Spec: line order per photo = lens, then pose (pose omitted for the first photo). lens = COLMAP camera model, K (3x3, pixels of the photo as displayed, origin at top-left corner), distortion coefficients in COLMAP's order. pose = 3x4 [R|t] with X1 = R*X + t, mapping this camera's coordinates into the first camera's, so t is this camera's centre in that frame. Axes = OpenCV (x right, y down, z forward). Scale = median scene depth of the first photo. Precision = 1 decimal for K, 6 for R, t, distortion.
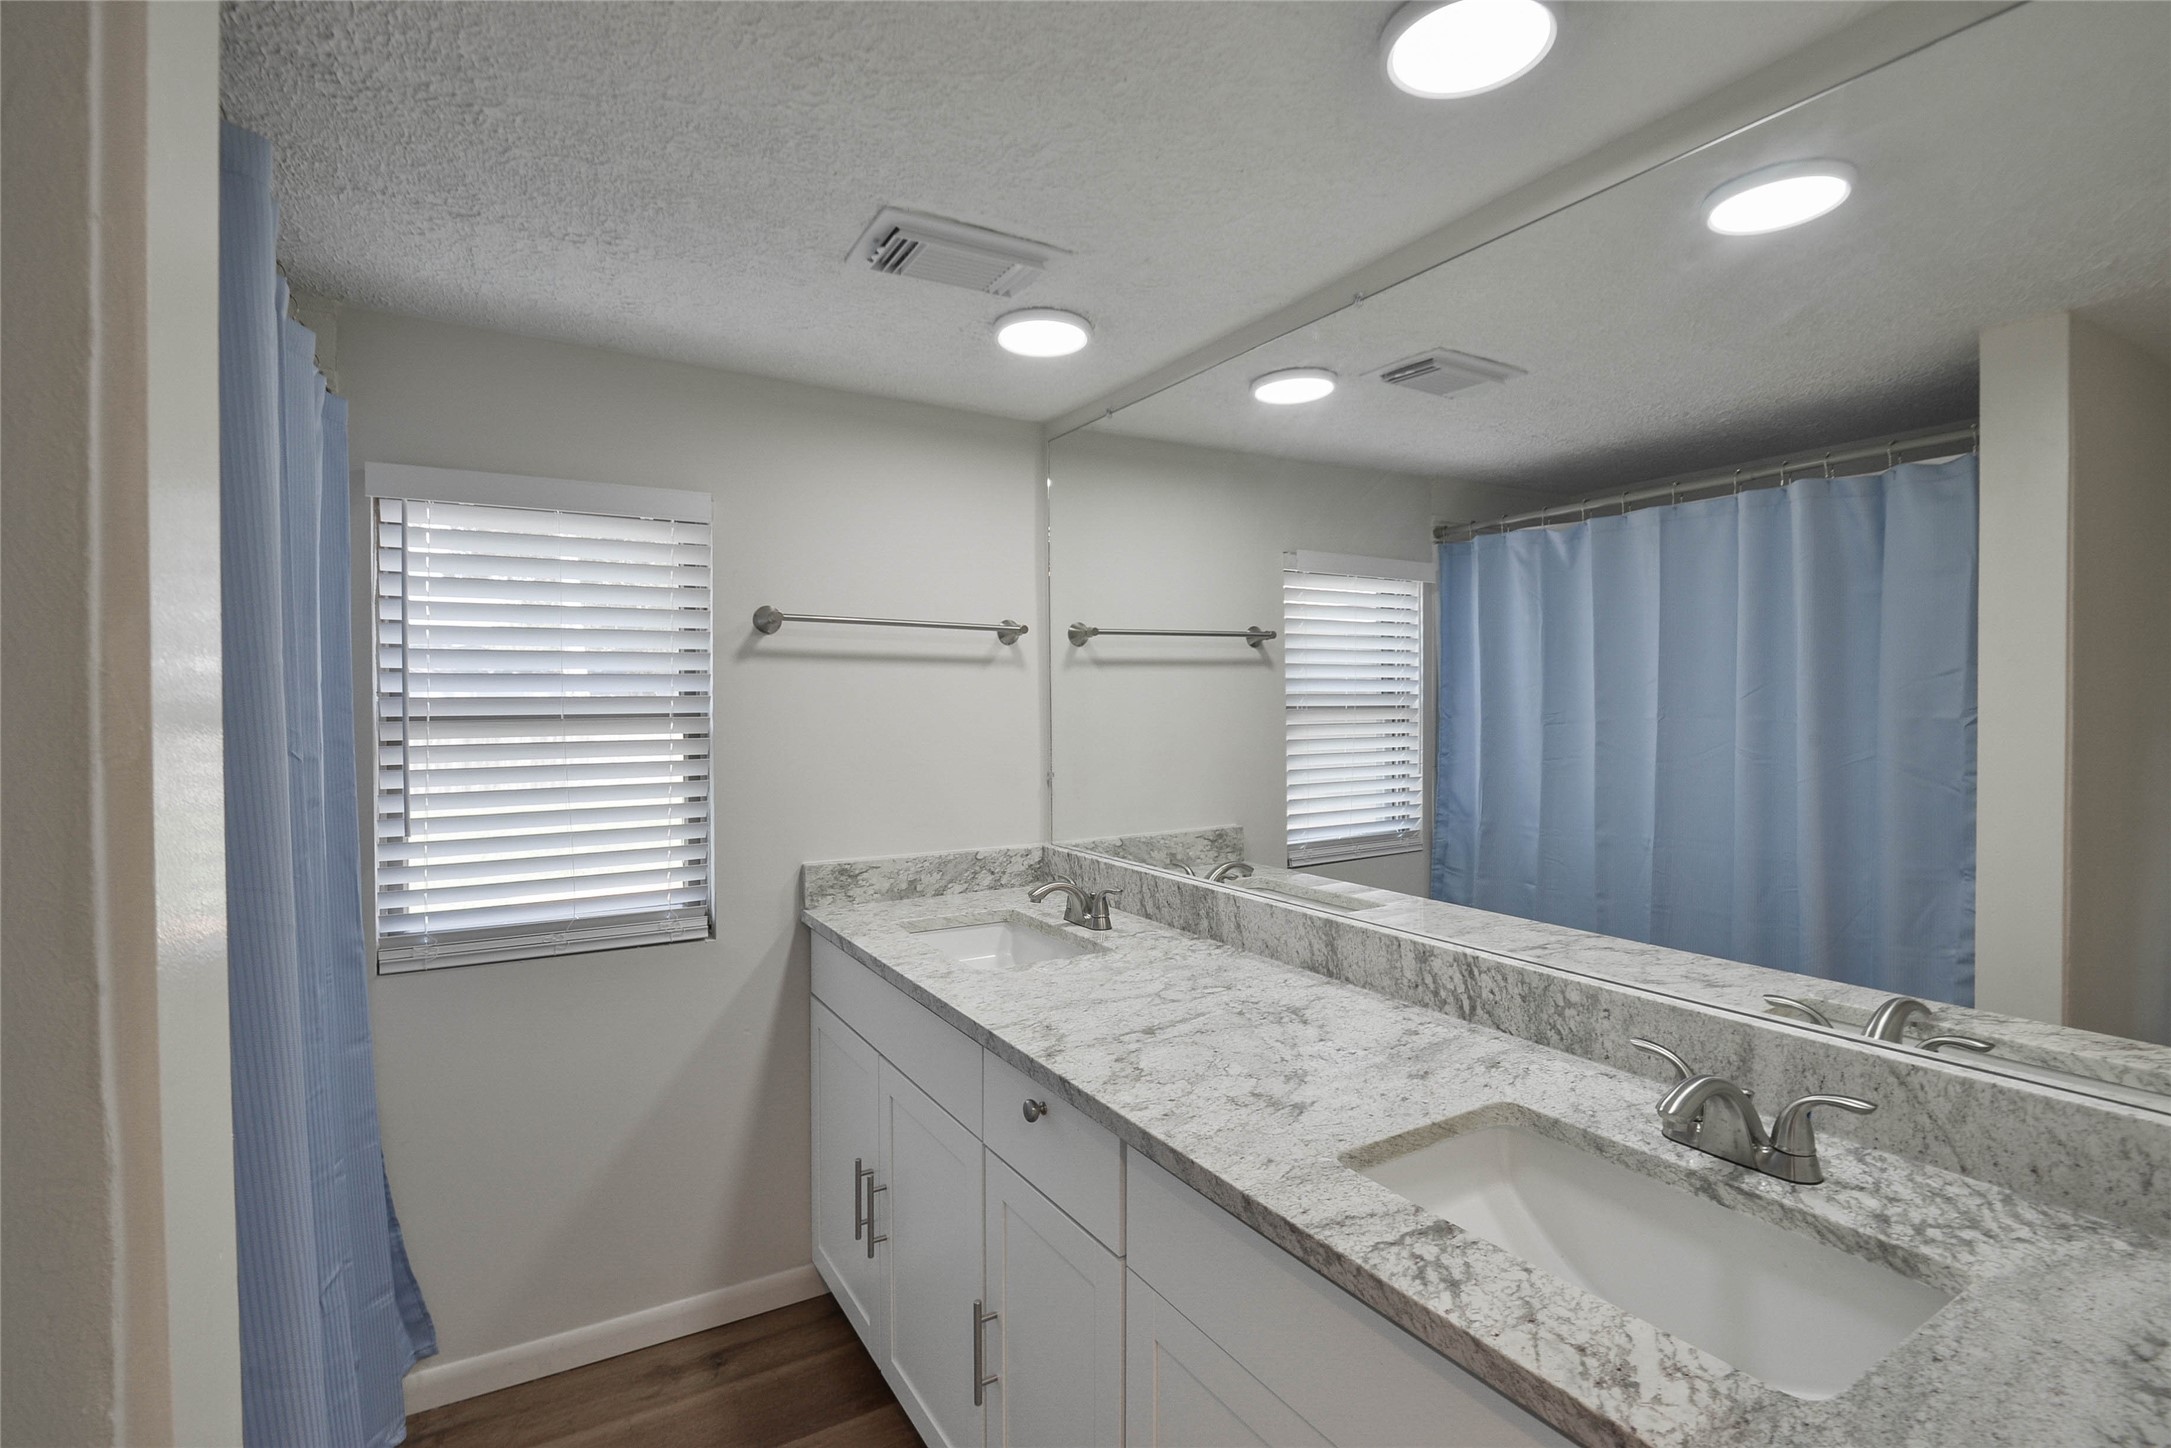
lens RADIAL K [[982.9, 0, 1085.5], [0, 982.9, 724.0], [0, 0, 1]] dist [-0.027118, -0.000069]
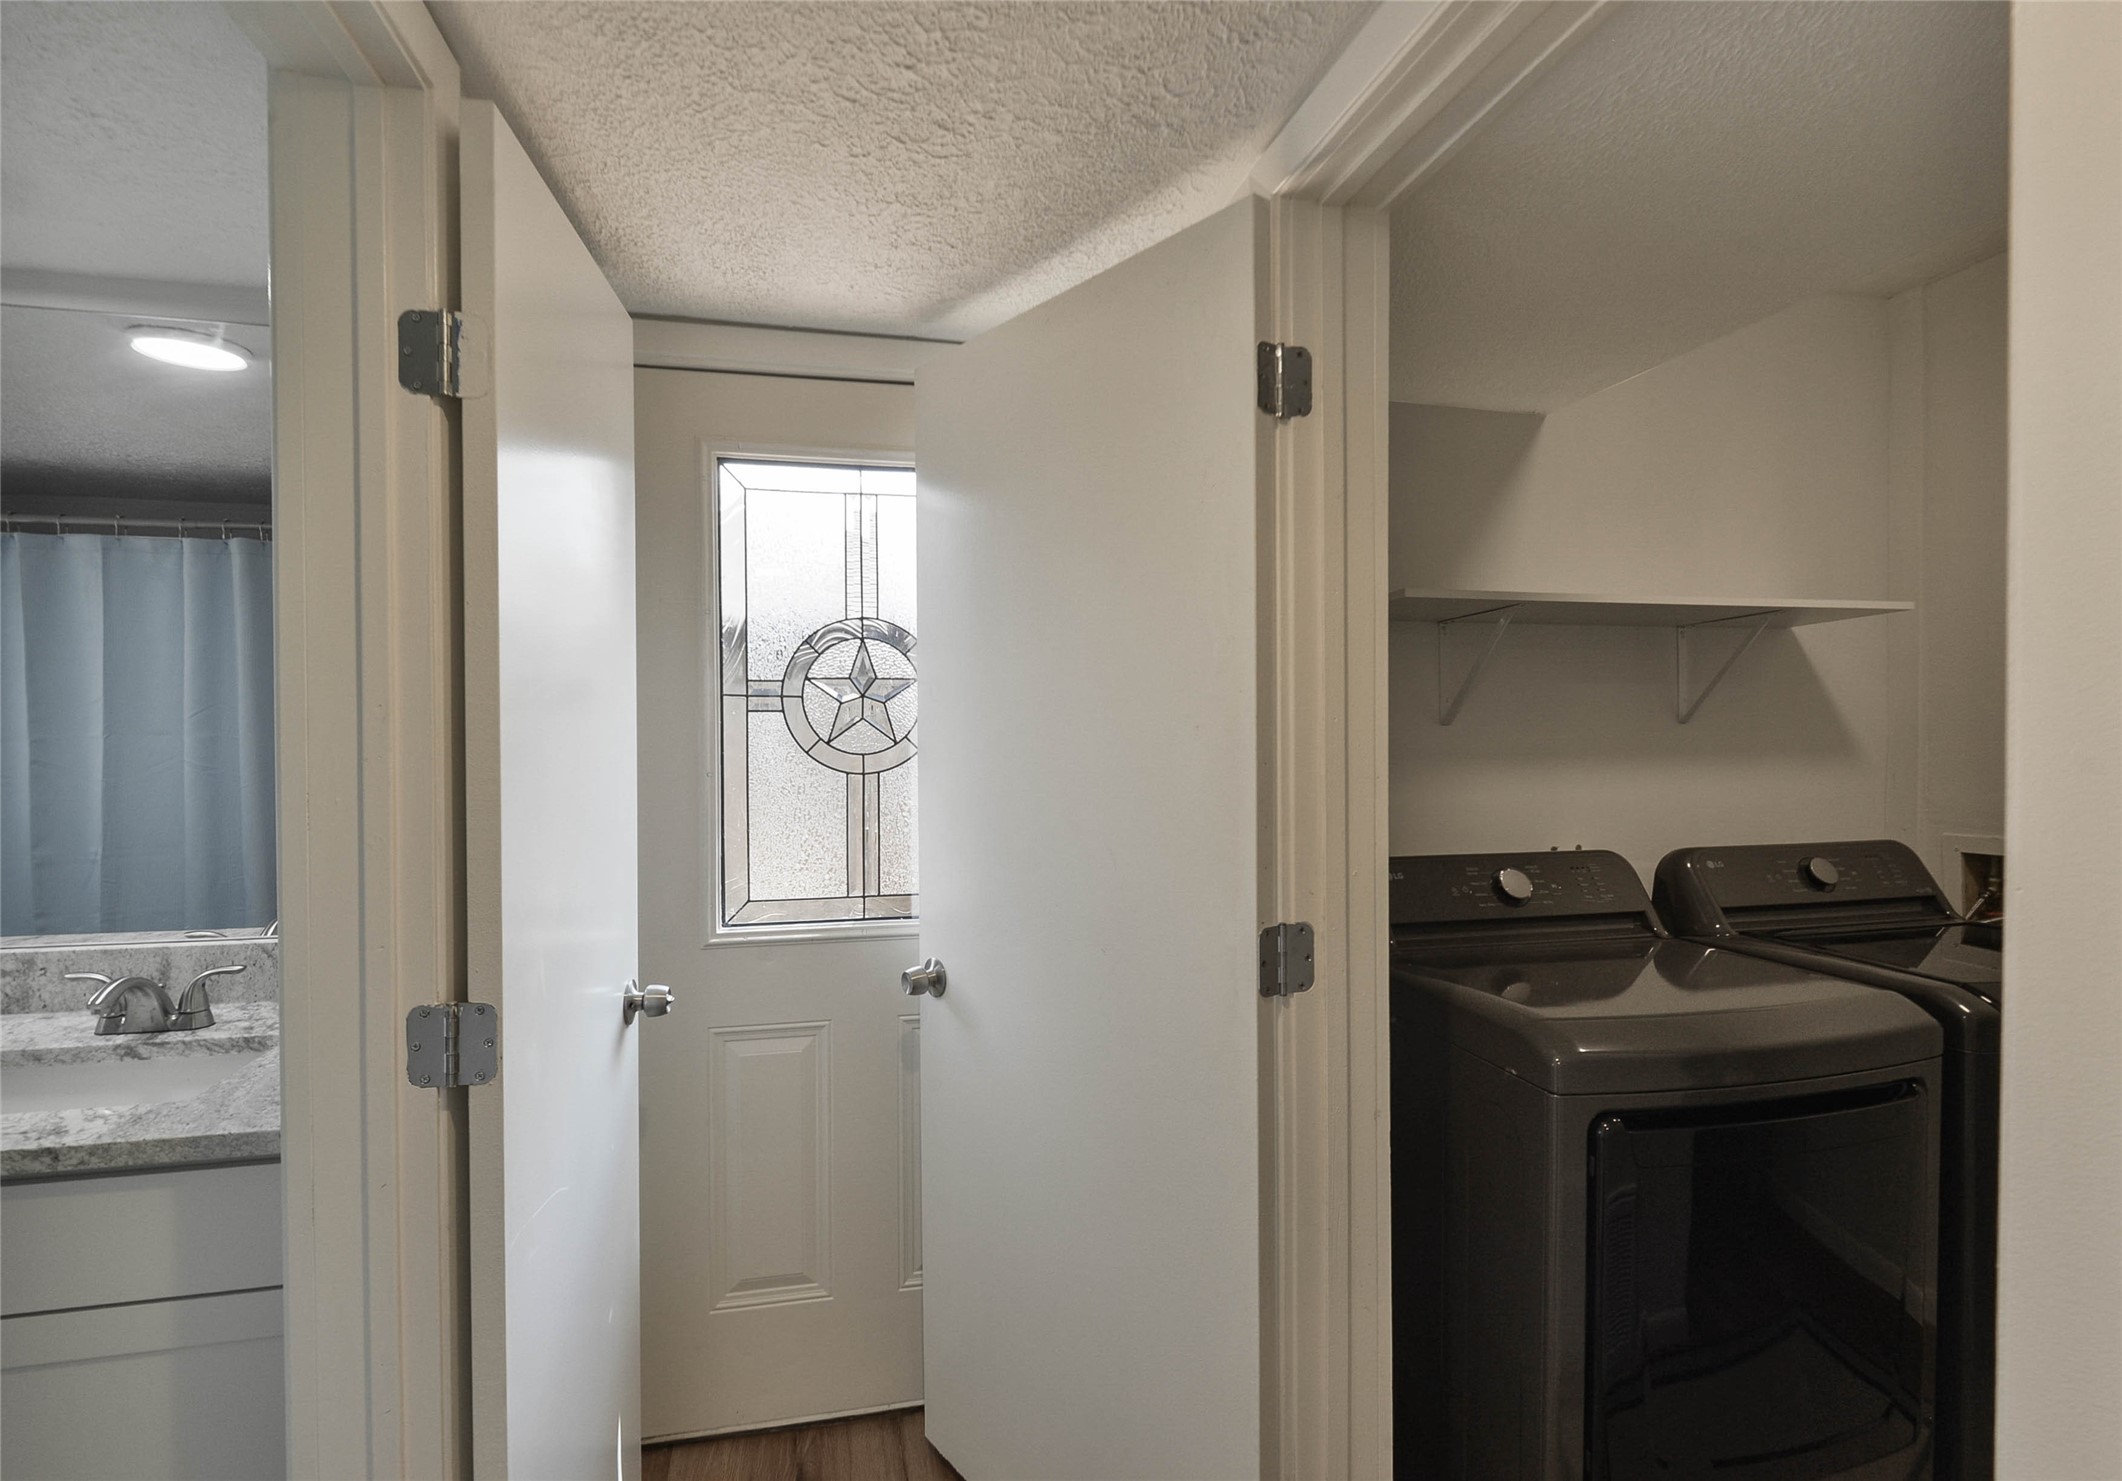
lens RADIAL K [[1050.2, 0, 1061.0], [0, 1050.2, 740.5], [0, 0, 1]] dist [0.001640, 0.000547]
pose [[0.310546, -0.012414, 0.950477, -0.397224], [0.014232, 0.999863, 0.008410, 0.010540], [-0.950452, 0.010915, 0.310681, -0.780040]]
